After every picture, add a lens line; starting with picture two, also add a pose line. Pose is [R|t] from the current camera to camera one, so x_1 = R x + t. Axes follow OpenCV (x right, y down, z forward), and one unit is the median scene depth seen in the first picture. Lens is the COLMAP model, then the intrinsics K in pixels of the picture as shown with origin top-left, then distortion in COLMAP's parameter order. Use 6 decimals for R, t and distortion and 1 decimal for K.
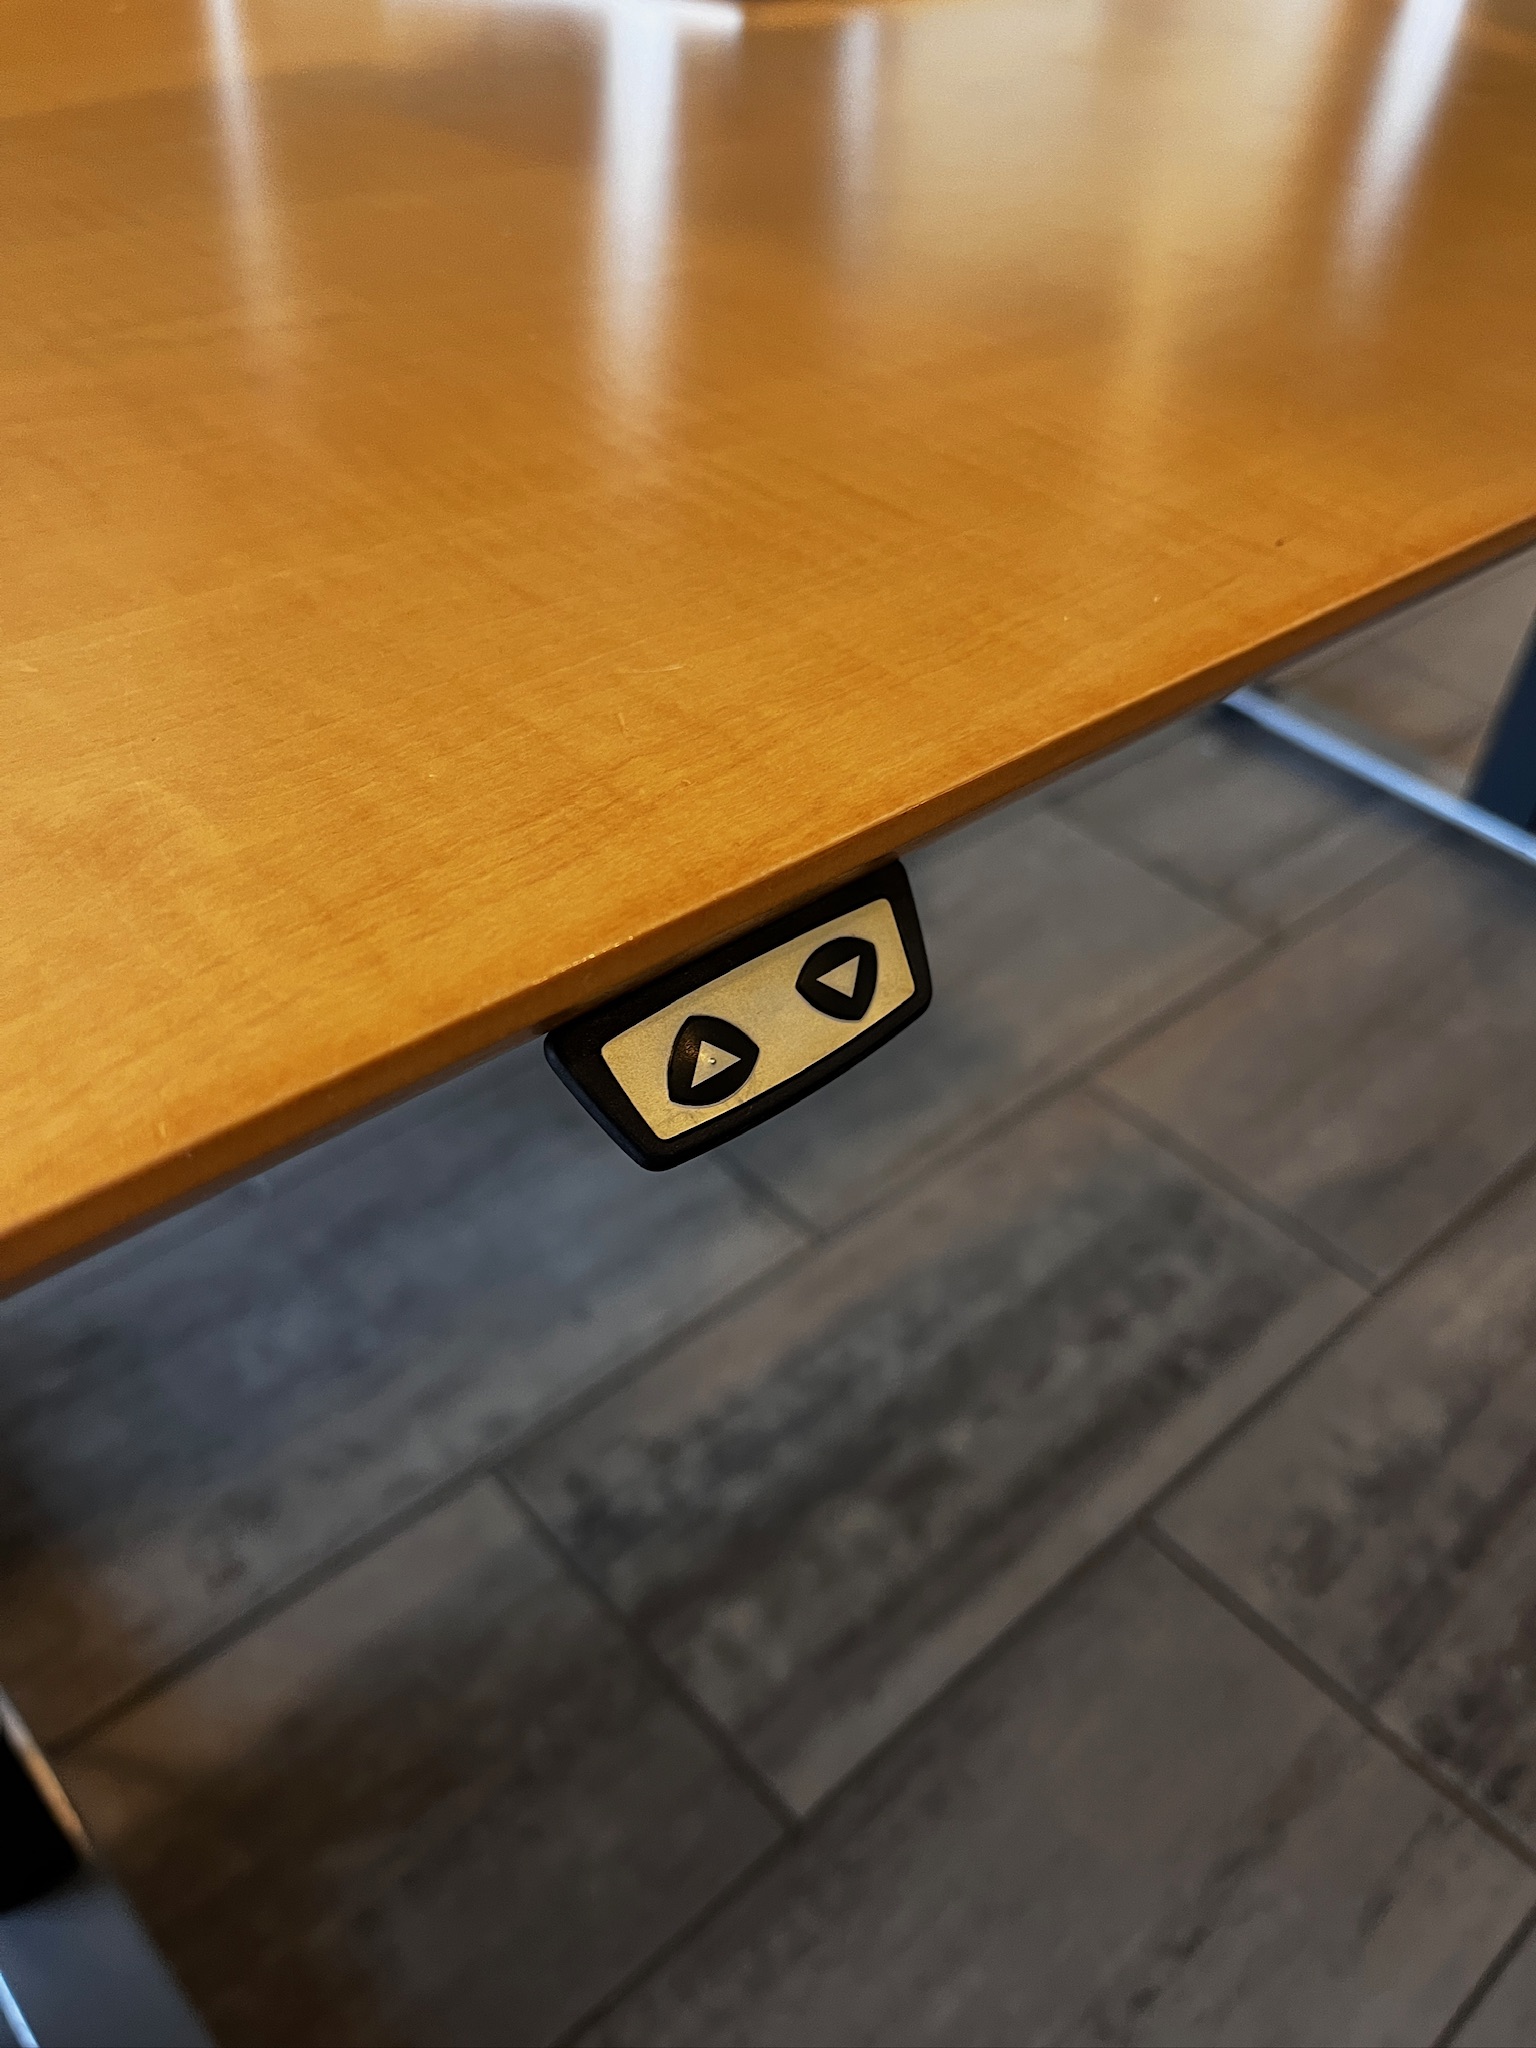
lens RADIAL K [[1555.6, 0, 756.7], [0, 1555.6, 1086.1], [0, 0, 1]] dist [0.042397, -0.063596]
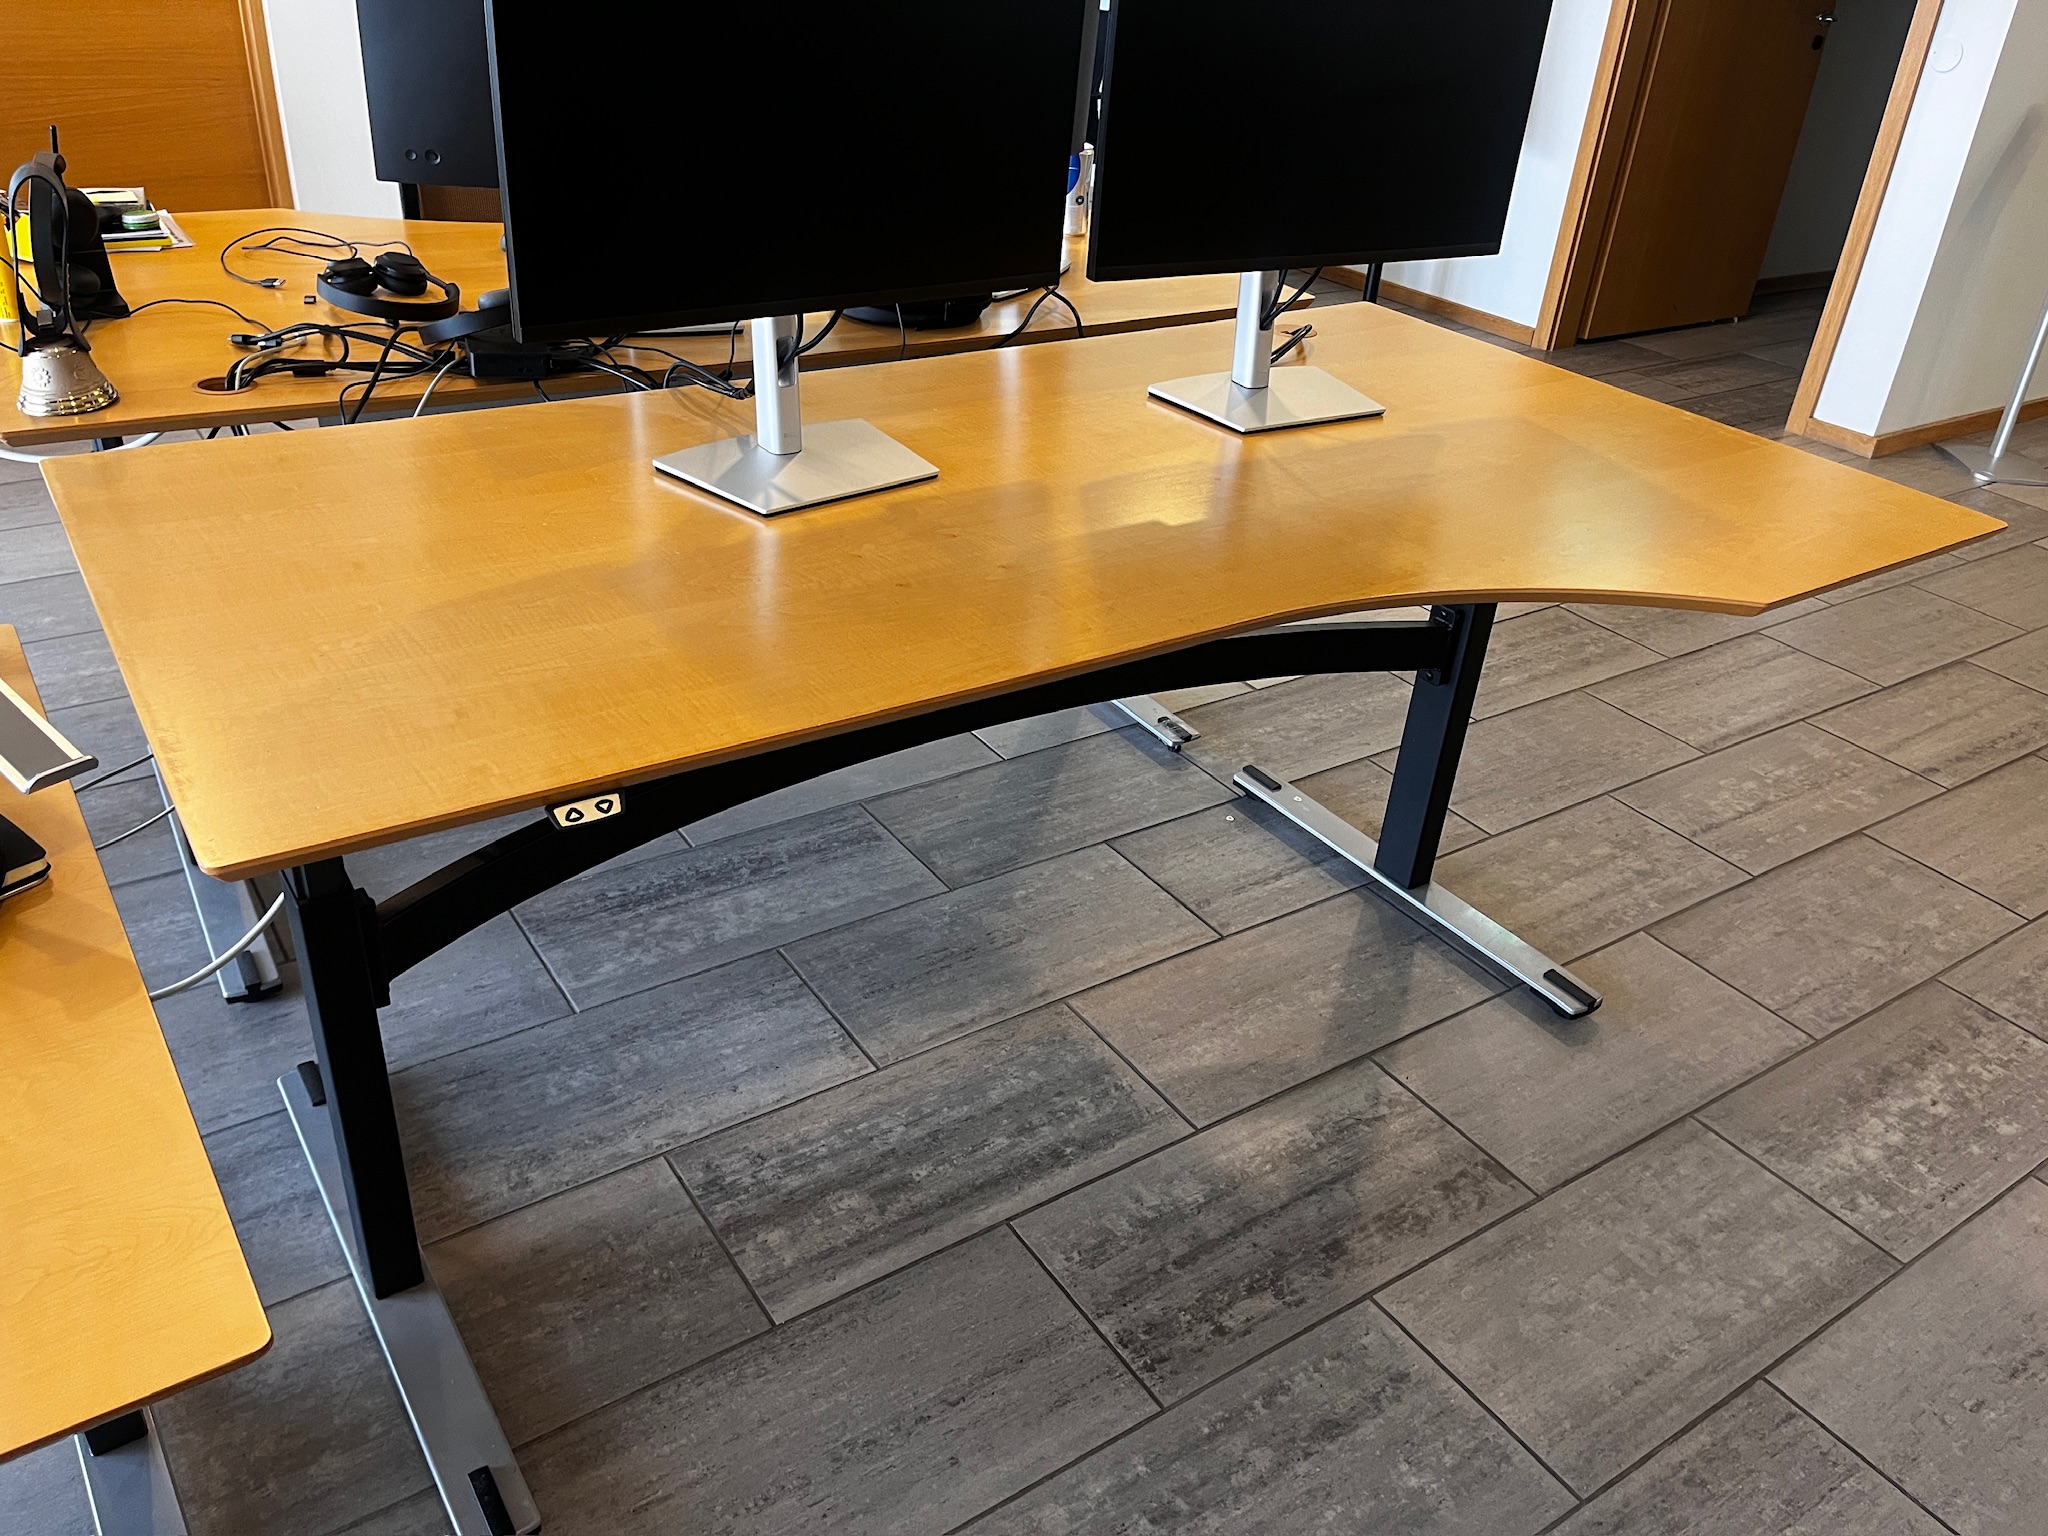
lens RADIAL K [[1555.6, 0, 981.3], [0, 1555.6, 787.3], [0, 0, 1]] dist [0.042397, -0.063596]
pose [[0.988667, 0.077449, -0.128607, 0.409356], [-0.103960, 0.971217, -0.214314, 0.179581], [0.108307, 0.225255, 0.968261, -0.867360]]
